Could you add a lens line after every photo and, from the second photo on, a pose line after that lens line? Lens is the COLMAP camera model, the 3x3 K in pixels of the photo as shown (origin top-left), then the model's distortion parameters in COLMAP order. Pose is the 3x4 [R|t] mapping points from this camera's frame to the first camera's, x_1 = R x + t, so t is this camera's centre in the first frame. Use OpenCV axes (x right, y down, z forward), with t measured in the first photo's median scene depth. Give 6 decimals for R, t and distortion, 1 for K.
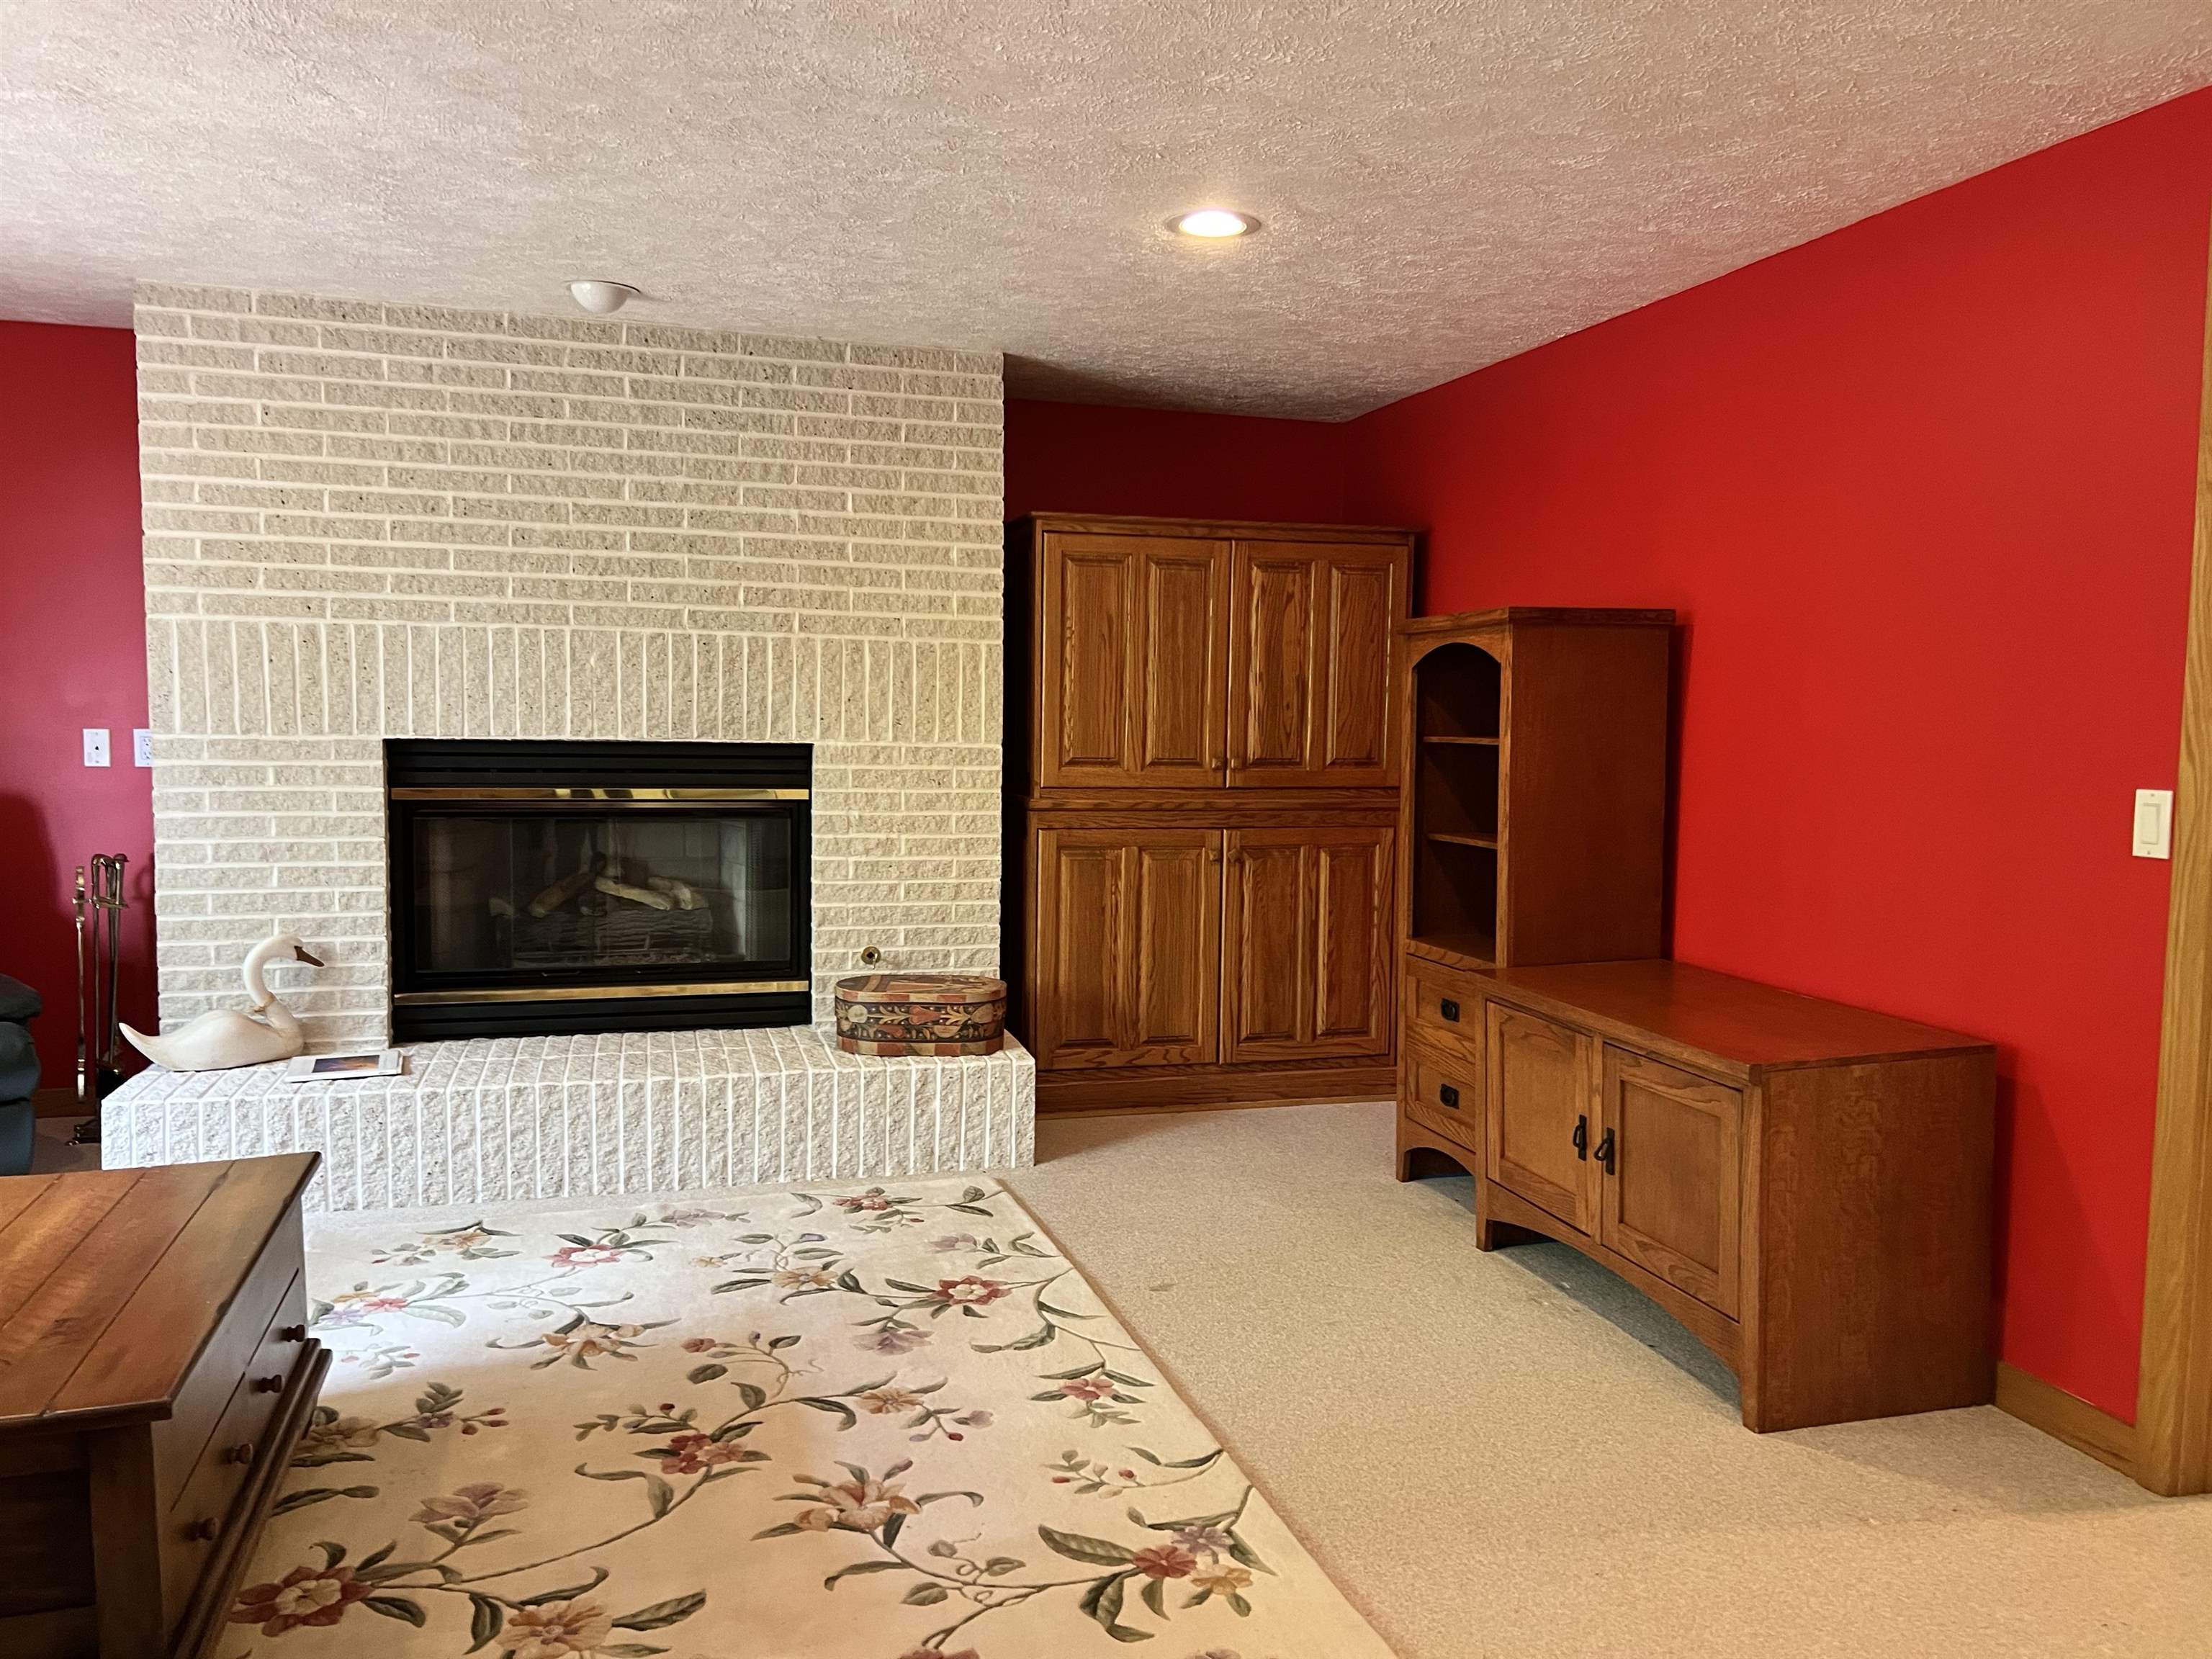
lens RADIAL K [[1671.5, 0, 1097.0], [0, 1671.5, 818.3], [0, 0, 1]] dist [0.059887, -0.061008]
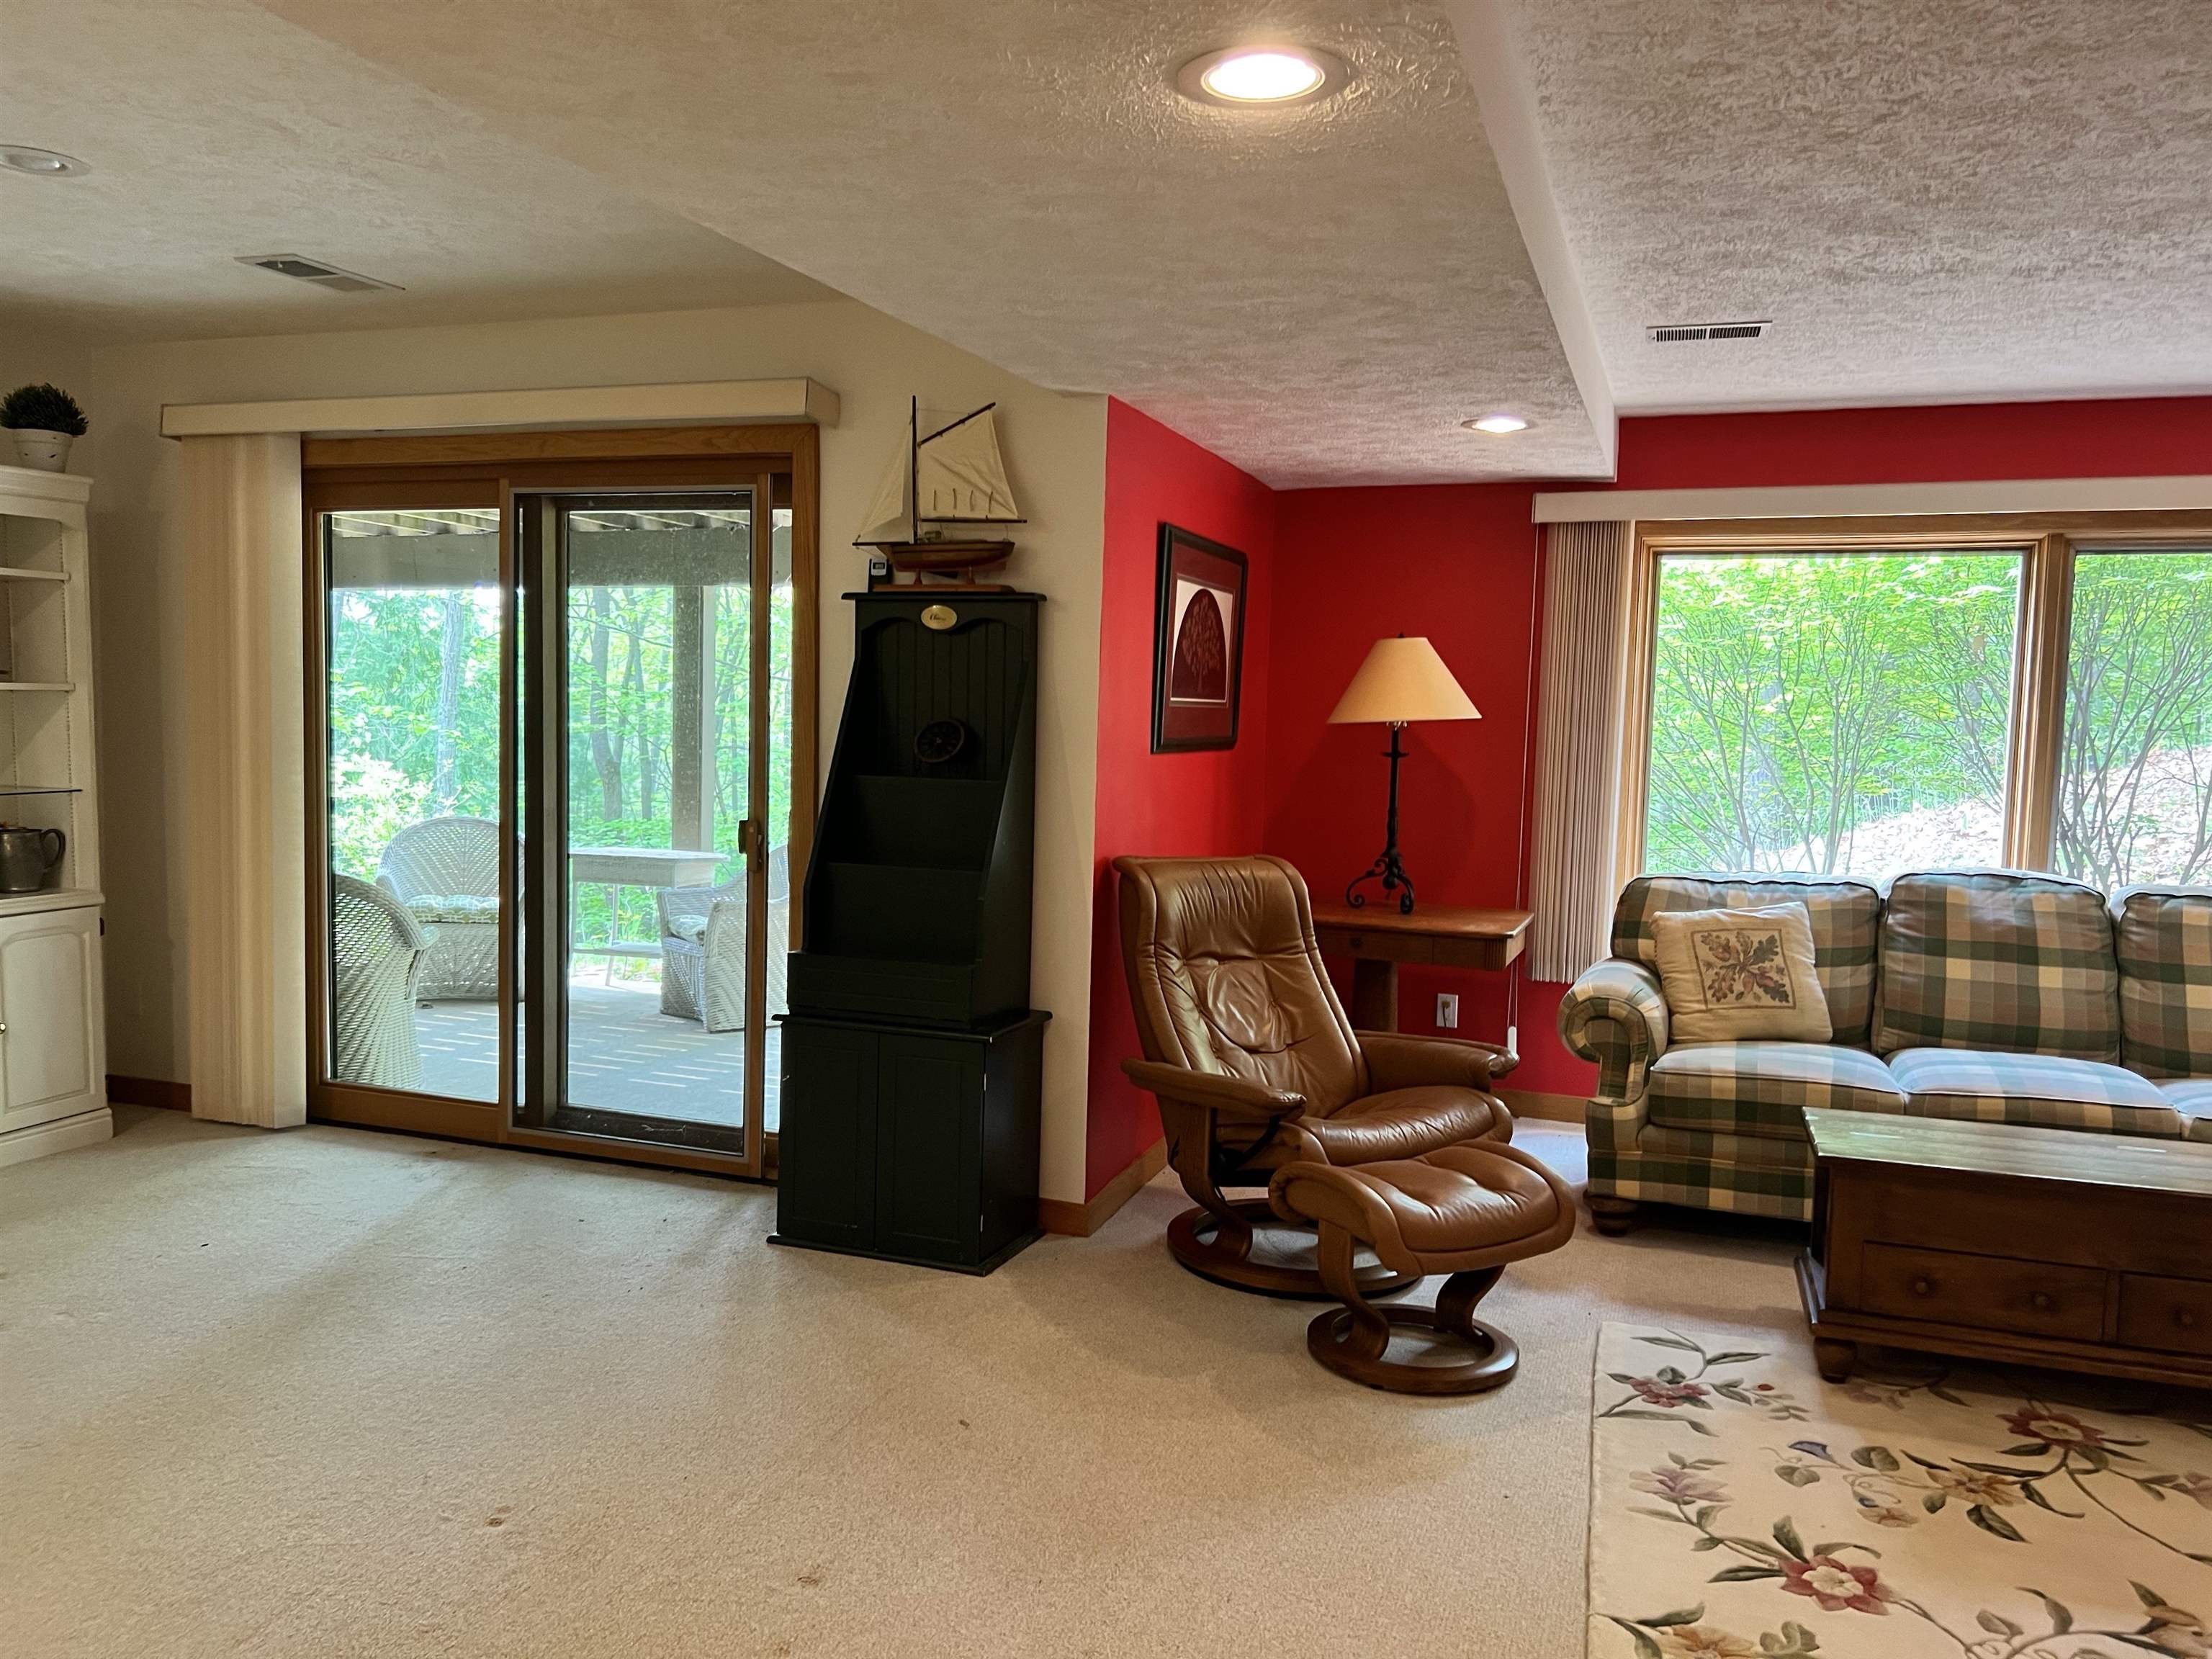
lens RADIAL K [[1671.5, 0, 1097.0], [0, 1671.5, 818.3], [0, 0, 1]] dist [0.059887, -0.061008]
pose [[-0.590976, 0.020970, -0.806417, 0.574238], [-0.087133, 0.992154, 0.089654, -0.045444], [0.801970, 0.123248, -0.584512, 0.591953]]
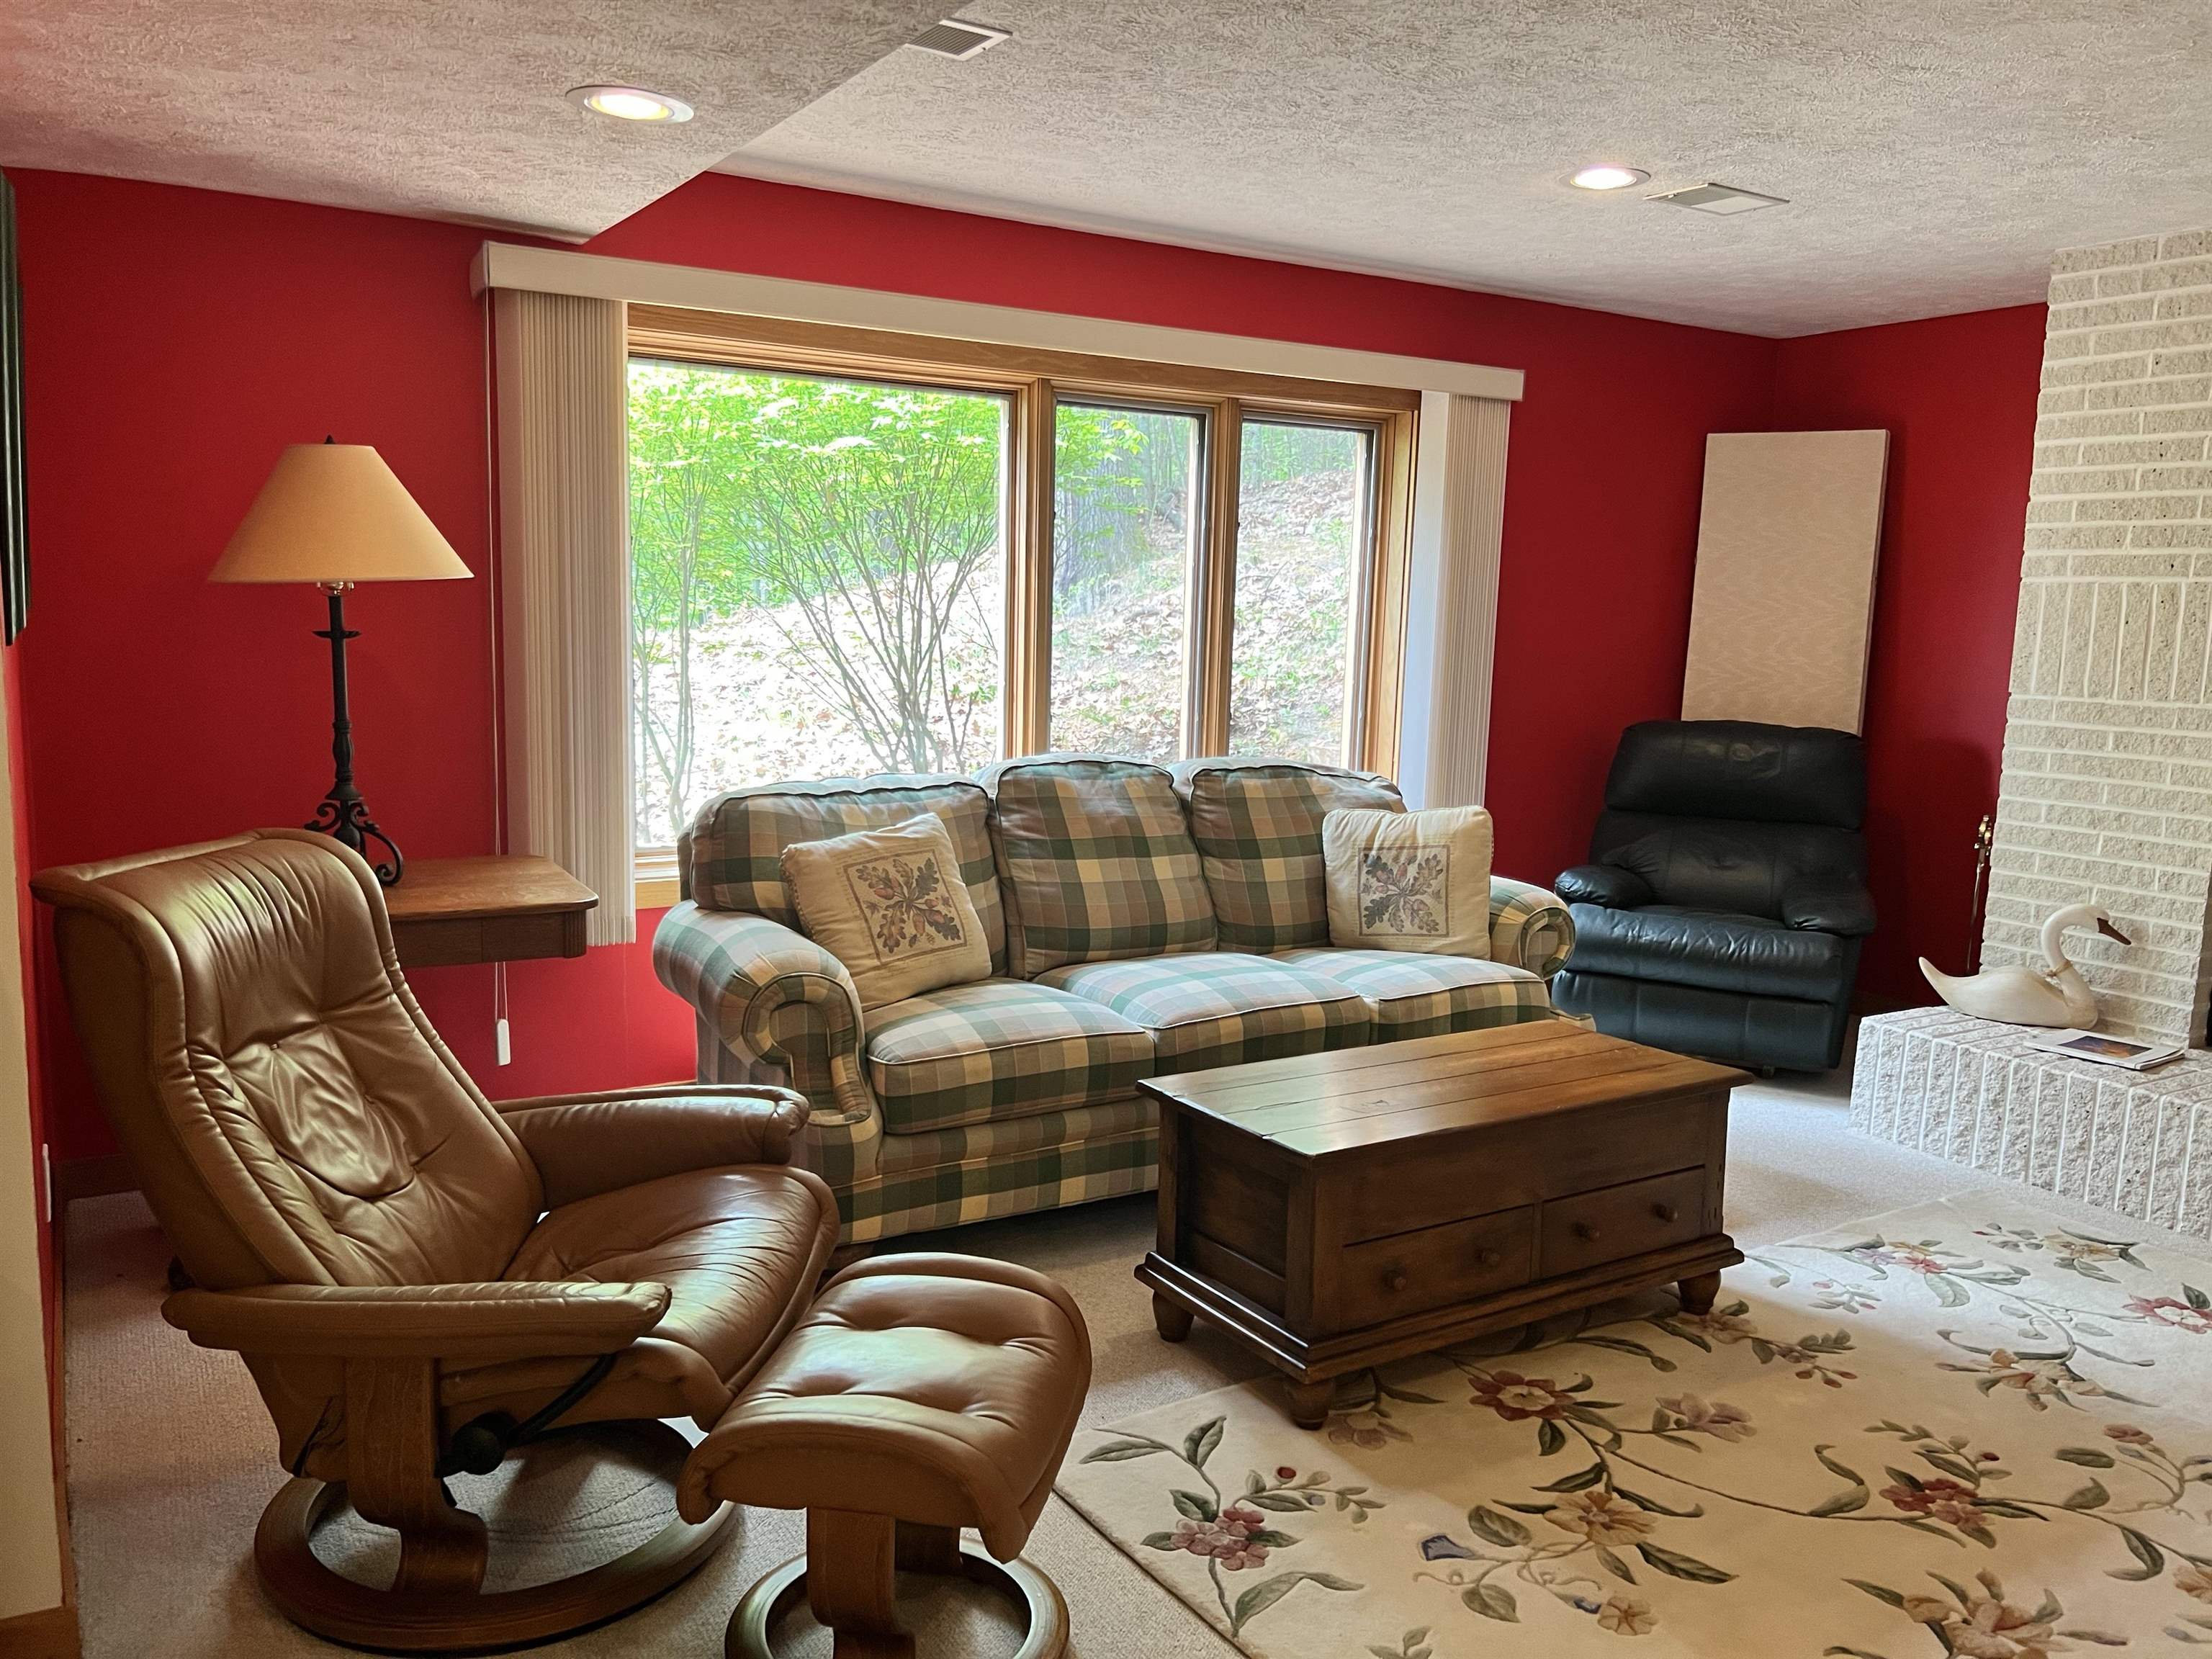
lens RADIAL K [[1652.1, 0, 1106.0], [0, 1652.1, 829.5], [0, 0, 1]] dist [0.070862, -0.091902]
pose [[0.257785, 0.118371, -0.958924, 0.295106], [-0.088141, 0.991210, 0.098661, -0.019319], [0.962174, 0.059087, 0.265953, 0.194744]]
